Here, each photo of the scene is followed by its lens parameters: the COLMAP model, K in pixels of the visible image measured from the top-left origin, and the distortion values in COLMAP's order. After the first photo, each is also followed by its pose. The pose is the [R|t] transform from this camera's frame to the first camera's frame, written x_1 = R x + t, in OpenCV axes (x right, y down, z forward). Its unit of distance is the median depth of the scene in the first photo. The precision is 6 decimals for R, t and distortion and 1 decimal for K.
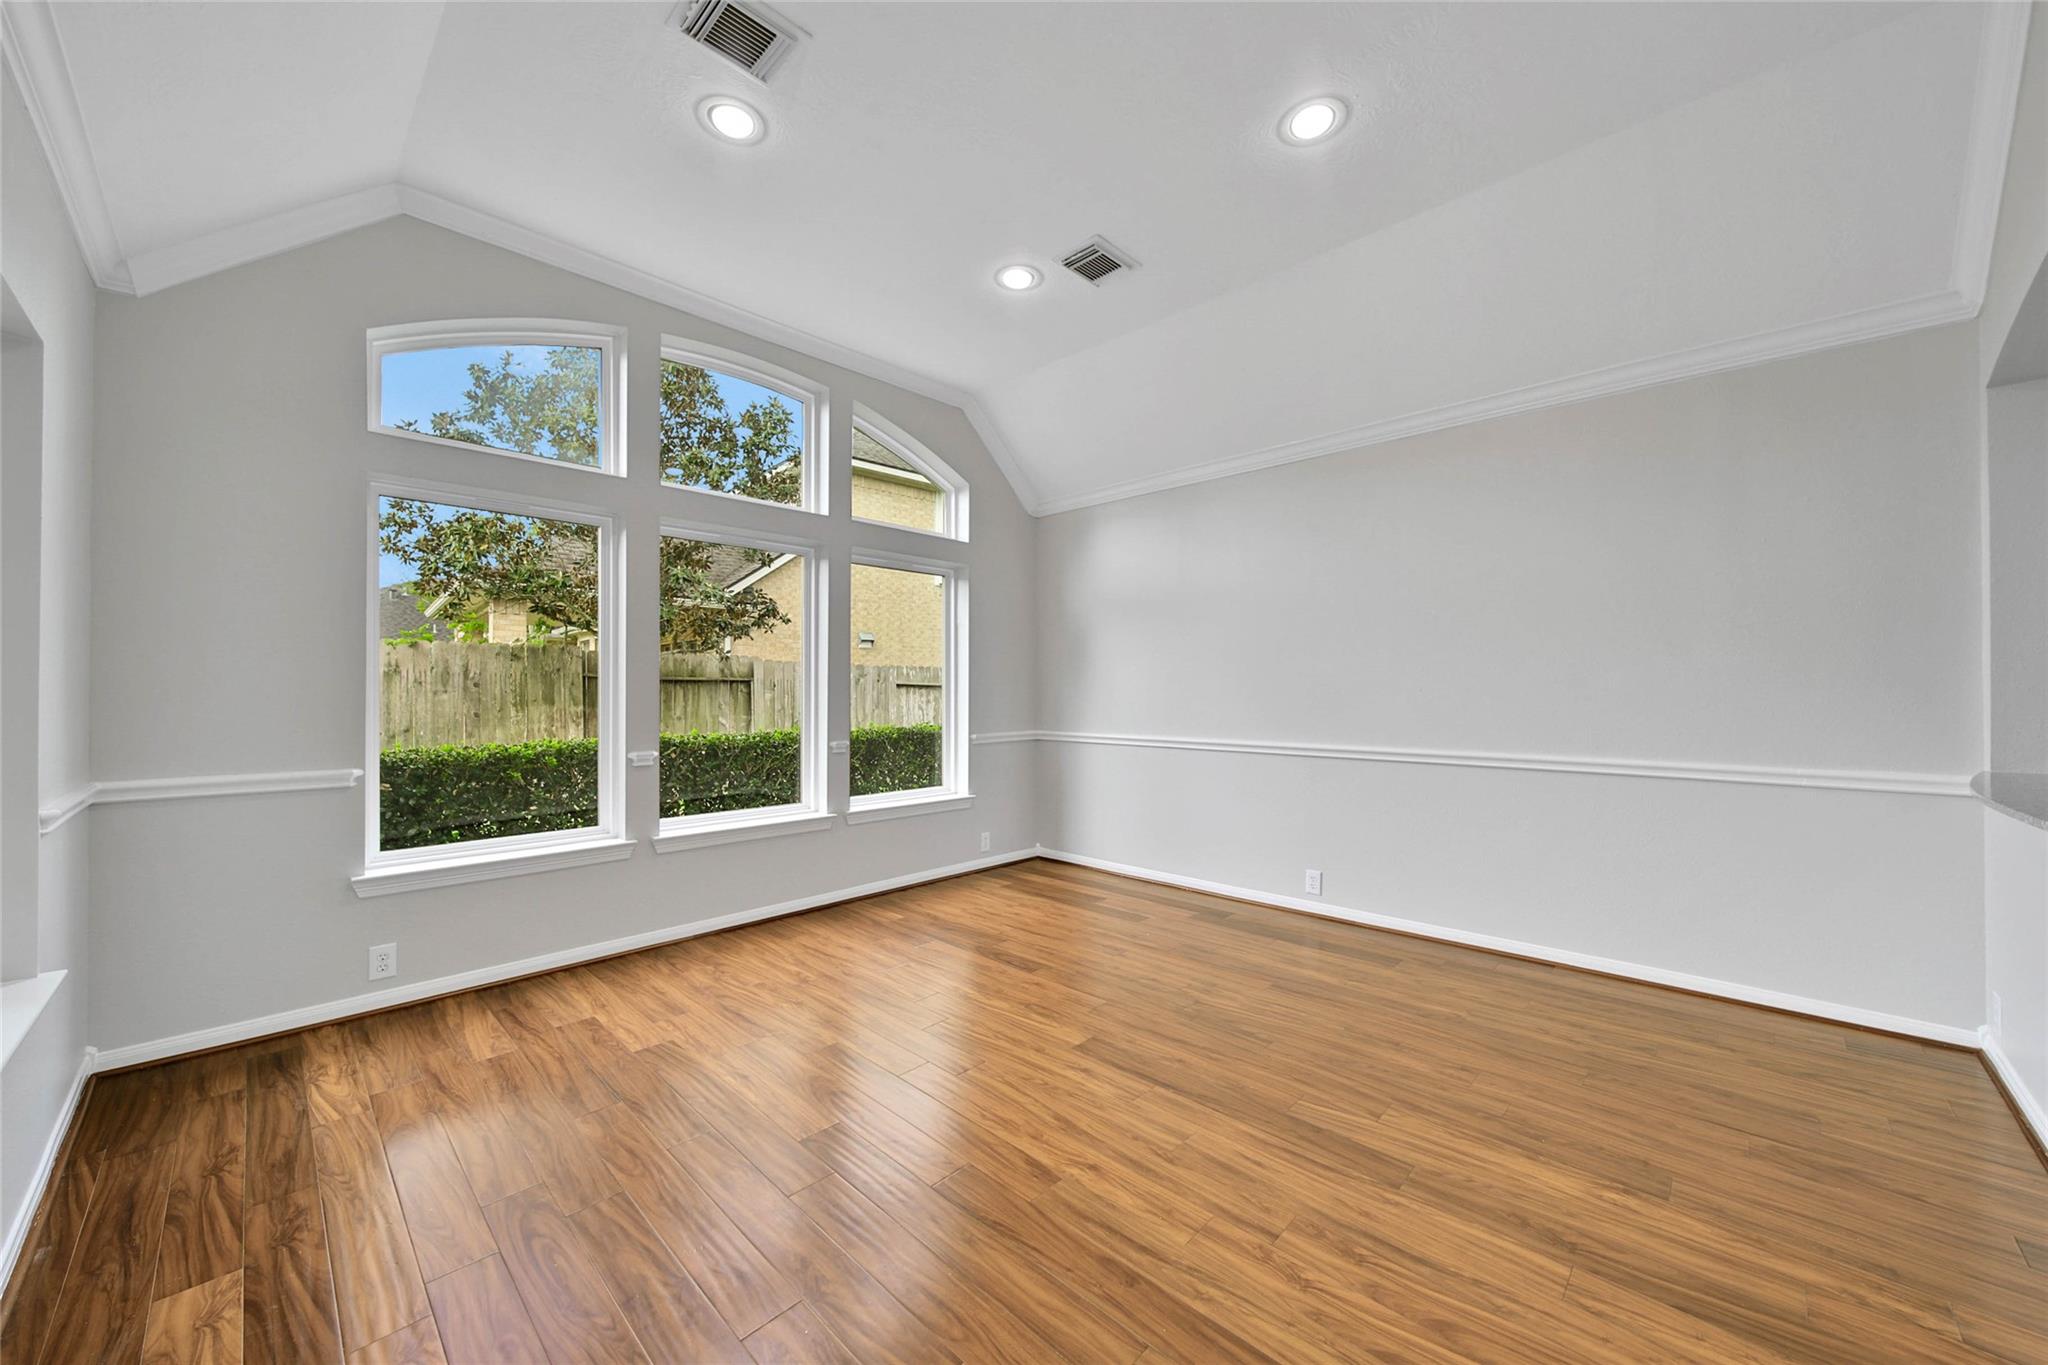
lens RADIAL K [[745.2, 0, 1024.0], [0, 745.2, 682.5], [0, 0, 1]] dist [0.000412, 0.000017]
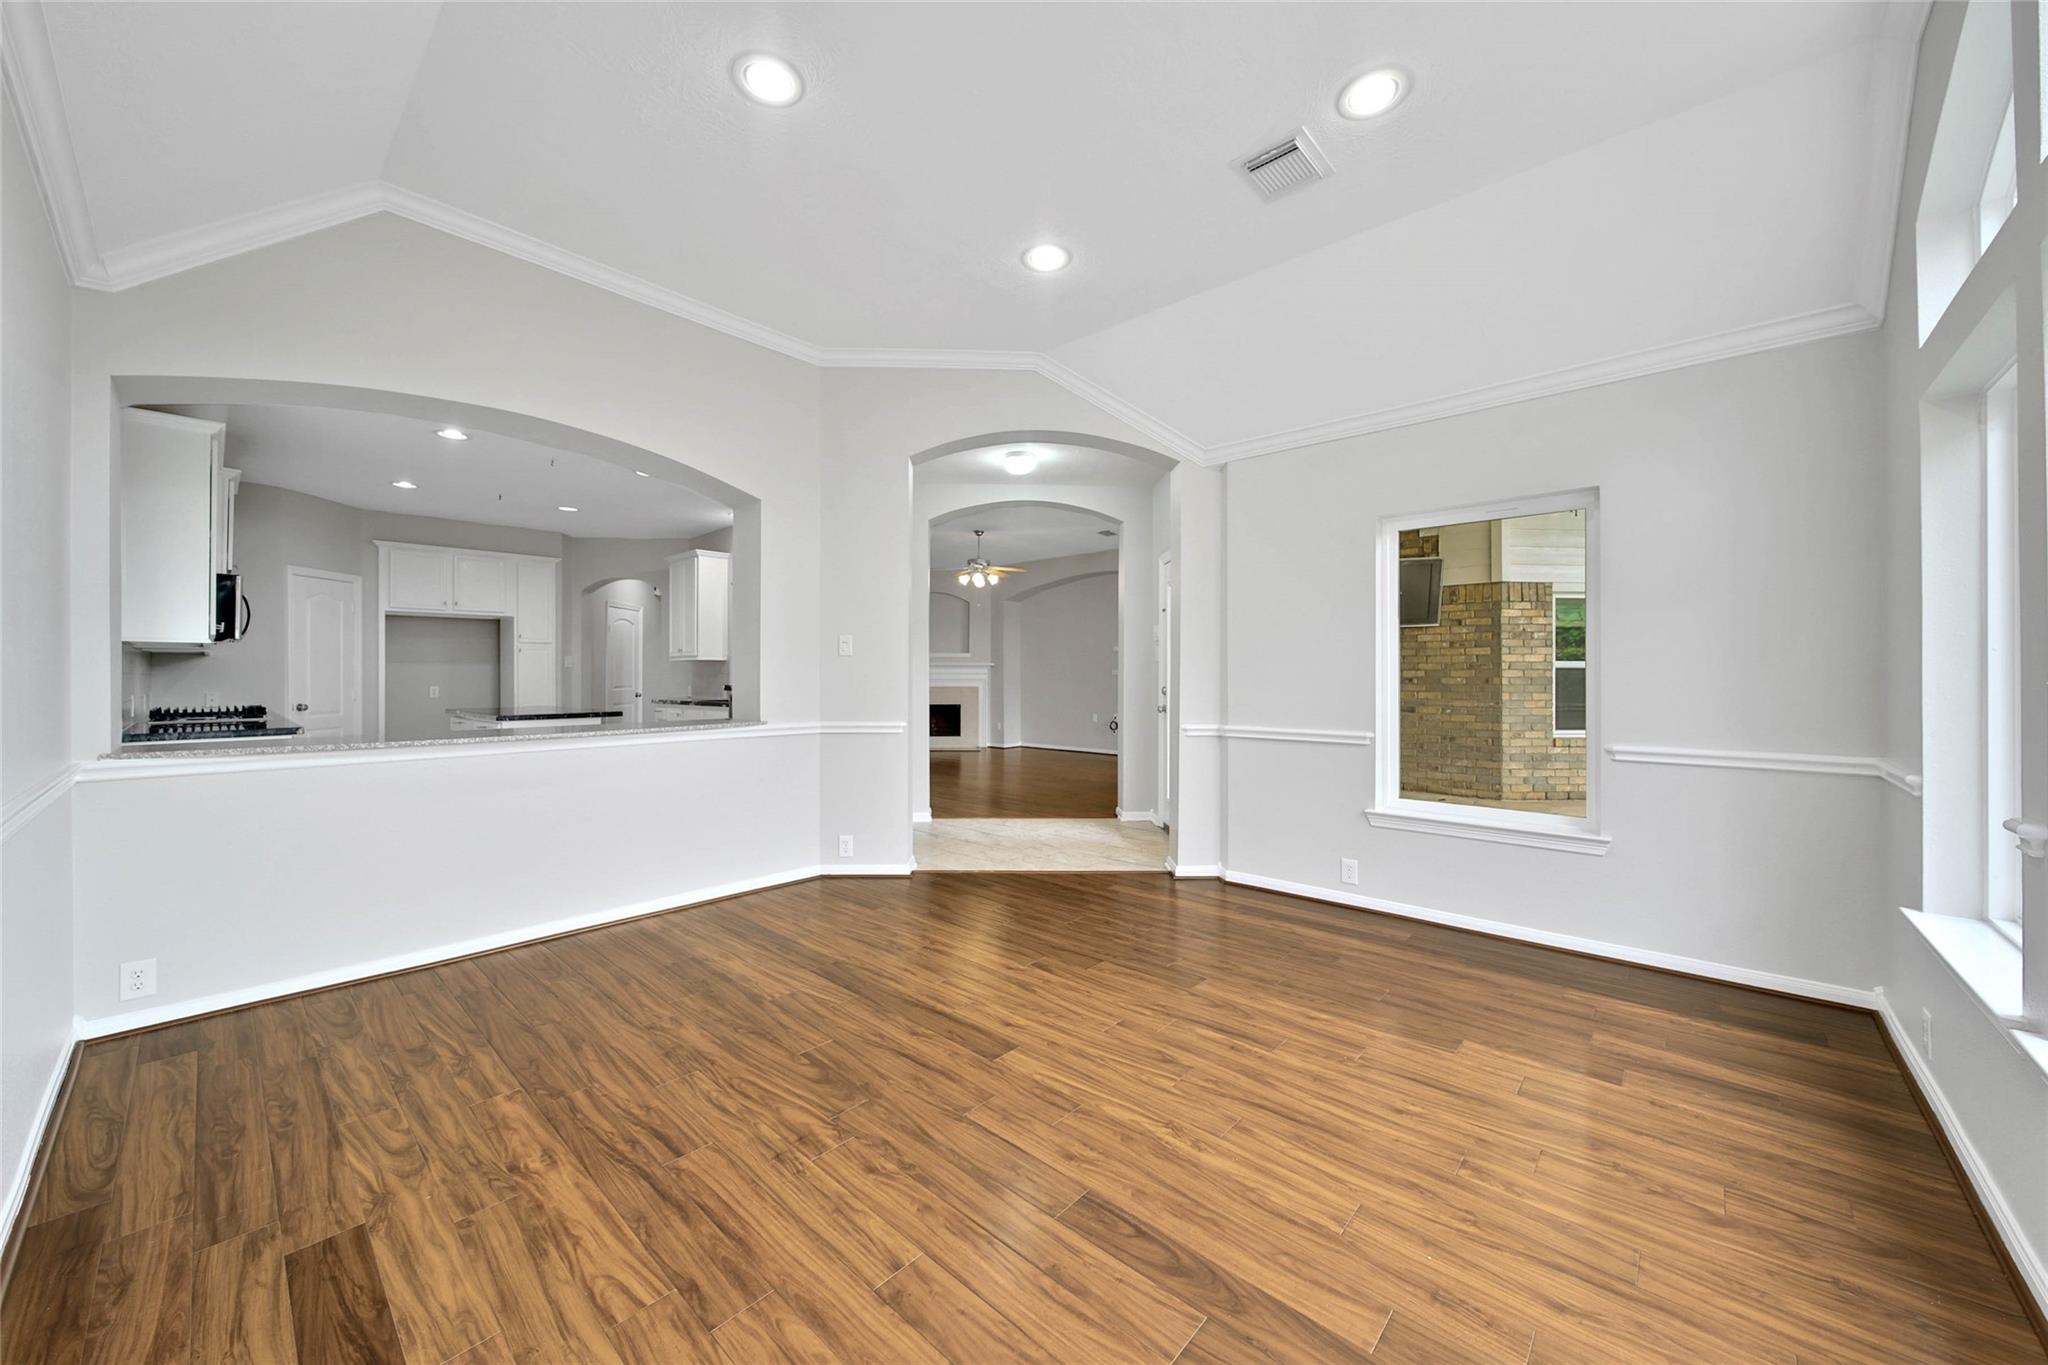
lens RADIAL K [[745.2, 0, 1024.0], [0, 745.2, 682.5], [0, 0, 1]] dist [0.000412, 0.000017]
pose [[-0.999018, -0.001874, -0.044274, 0.100671], [-0.001691, 0.999990, -0.004185, 0.027744], [0.044281, -0.004106, -0.999011, 1.942756]]
